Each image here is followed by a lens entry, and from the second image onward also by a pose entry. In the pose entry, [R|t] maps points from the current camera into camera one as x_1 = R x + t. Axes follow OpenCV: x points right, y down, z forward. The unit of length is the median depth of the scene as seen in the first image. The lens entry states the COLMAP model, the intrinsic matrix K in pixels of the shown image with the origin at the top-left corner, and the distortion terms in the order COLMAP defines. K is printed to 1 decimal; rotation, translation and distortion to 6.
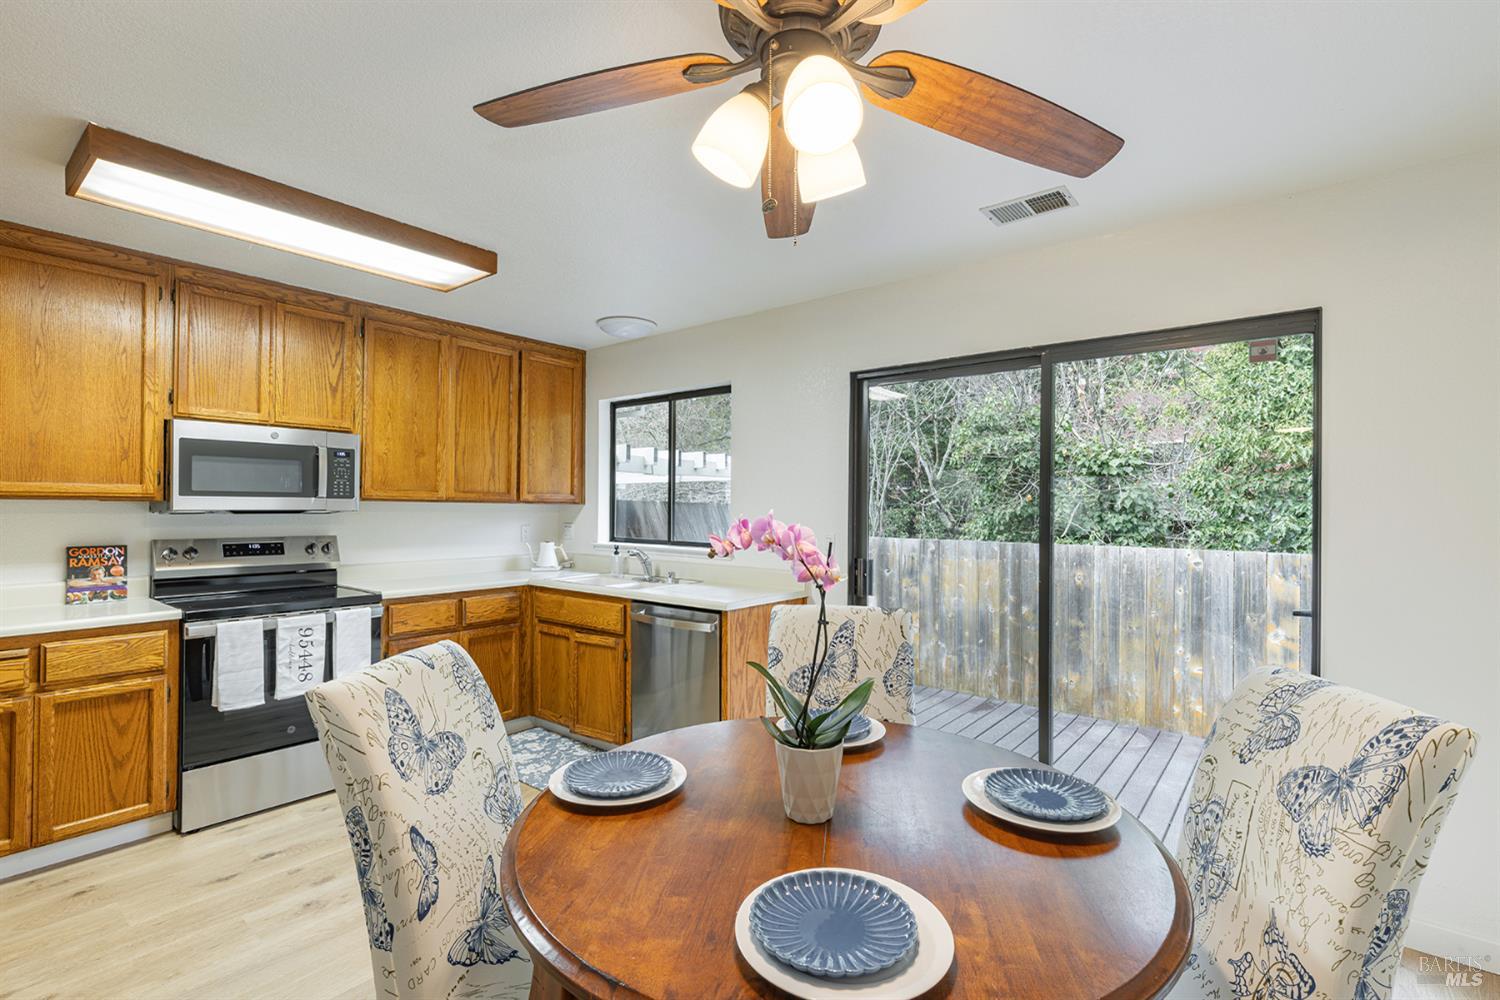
lens RADIAL K [[678.4, 0, 755.6], [0, 678.4, 503.8], [0, 0, 1]] dist [0.003368, 0.000271]
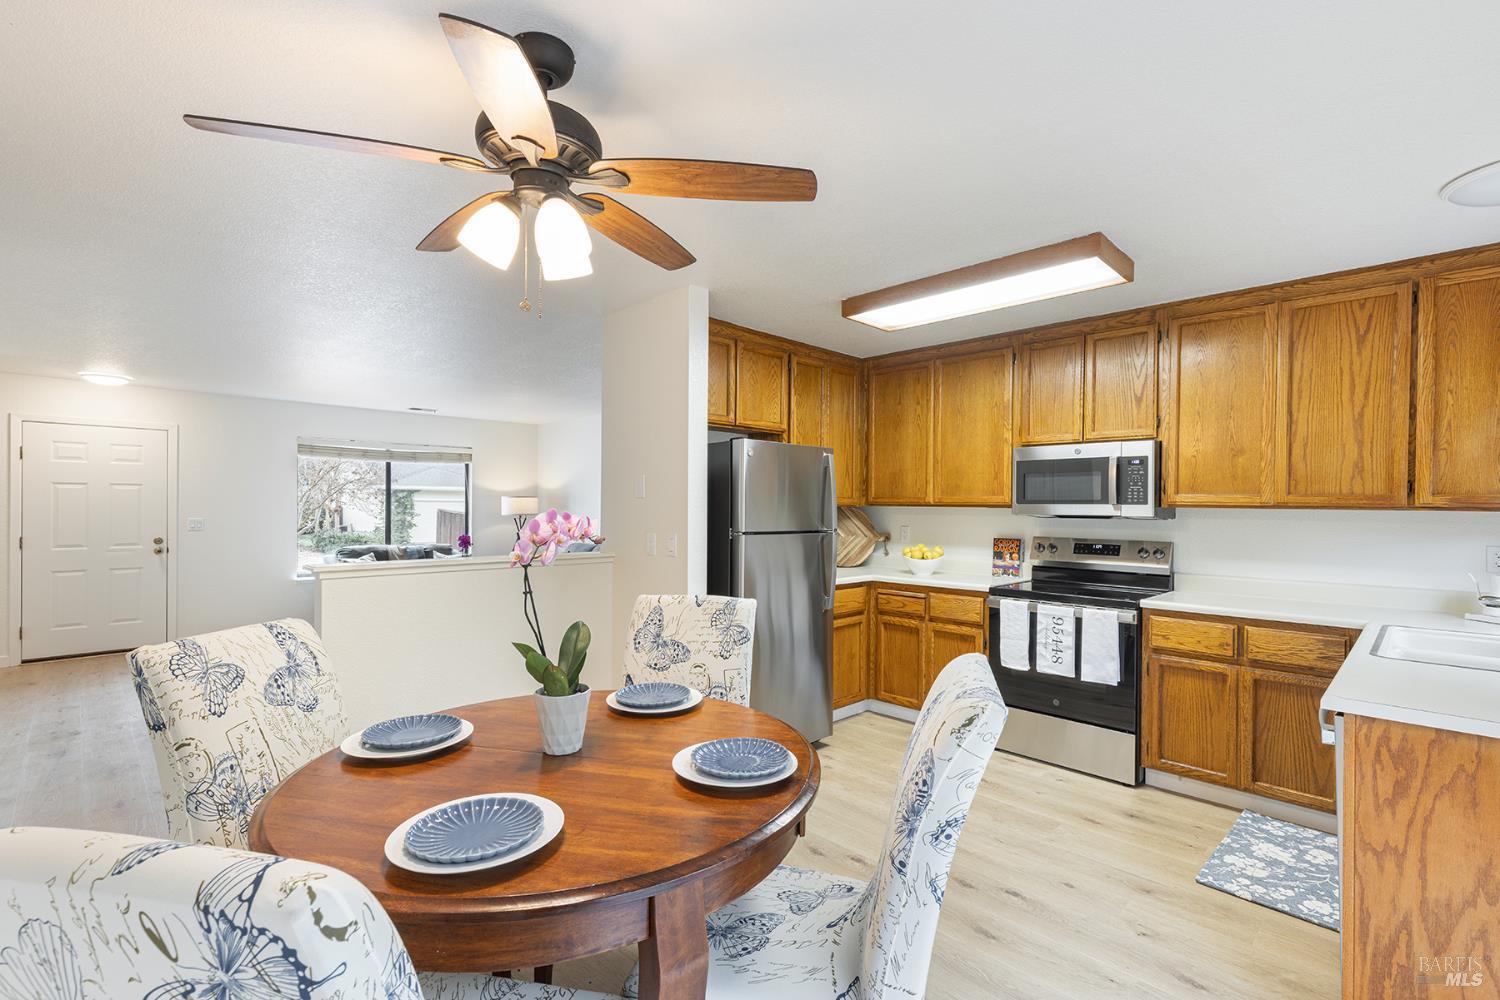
lens RADIAL K [[678.4, 0, 755.6], [0, 678.4, 503.8], [0, 0, 1]] dist [0.003368, 0.000271]
pose [[-0.113873, -0.008260, -0.993461, 0.521751], [-0.003199, 0.999963, -0.007947, 0.000391], [0.993490, 0.002273, -0.113895, 0.592119]]
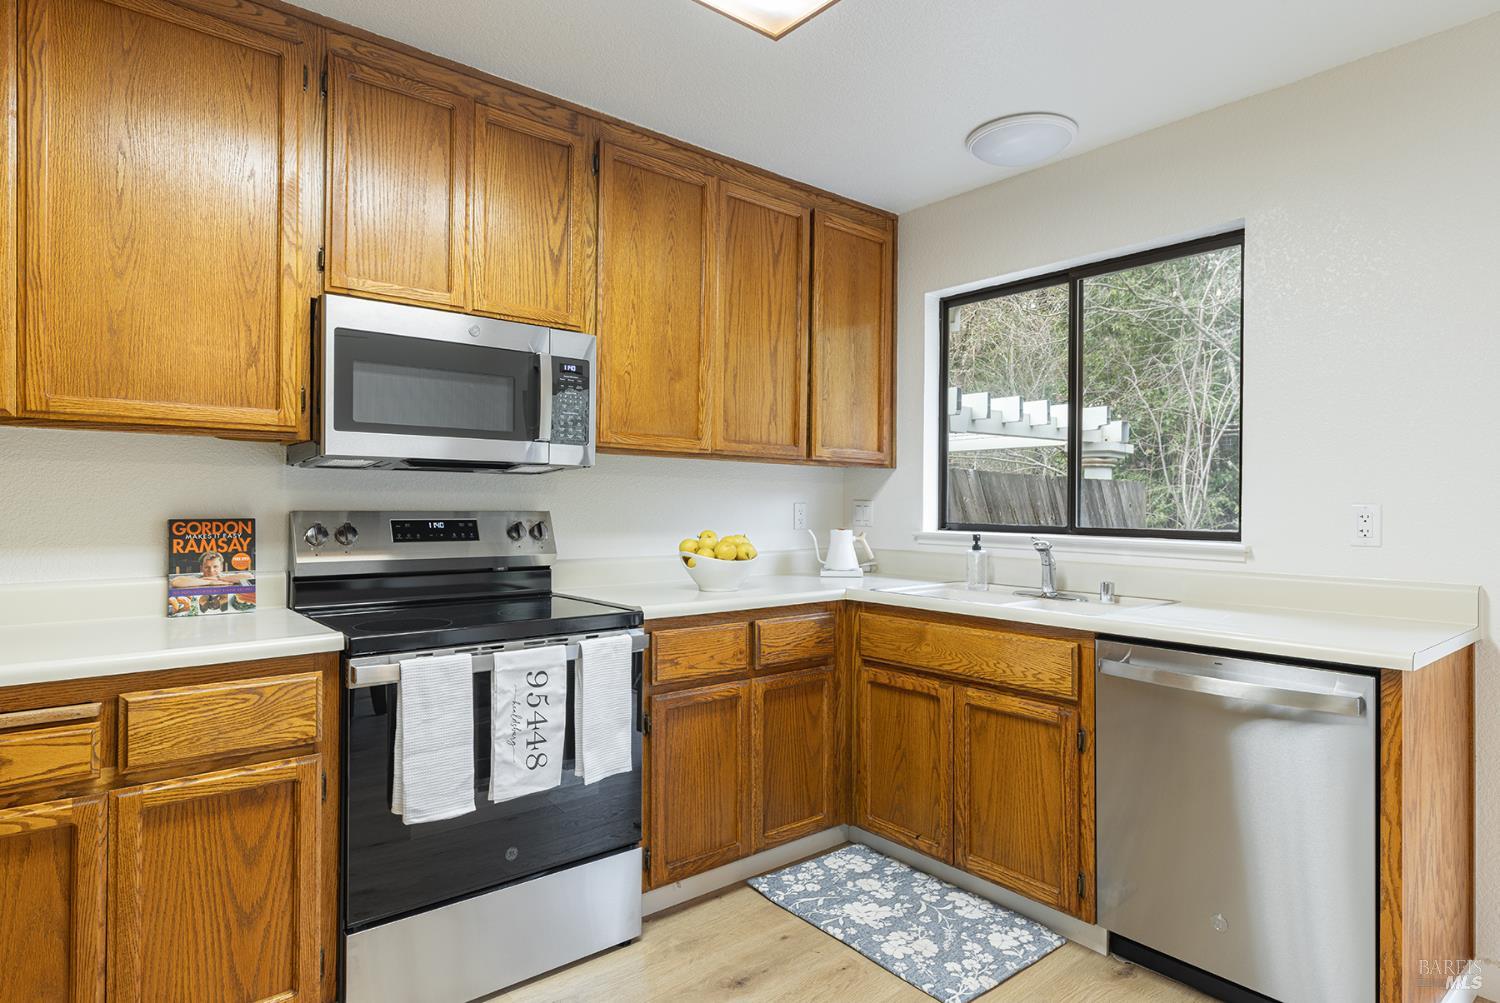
lens RADIAL K [[829.8, 0, 750.0], [0, 829.8, 501.5], [0, 0, 1]] dist [0.002861, 0.000441]
pose [[0.980106, 0.000200, -0.198474, -0.345398], [0.000206, 0.999998, 0.002028, 0.042999], [0.198474, -0.002029, 0.980104, 0.363327]]
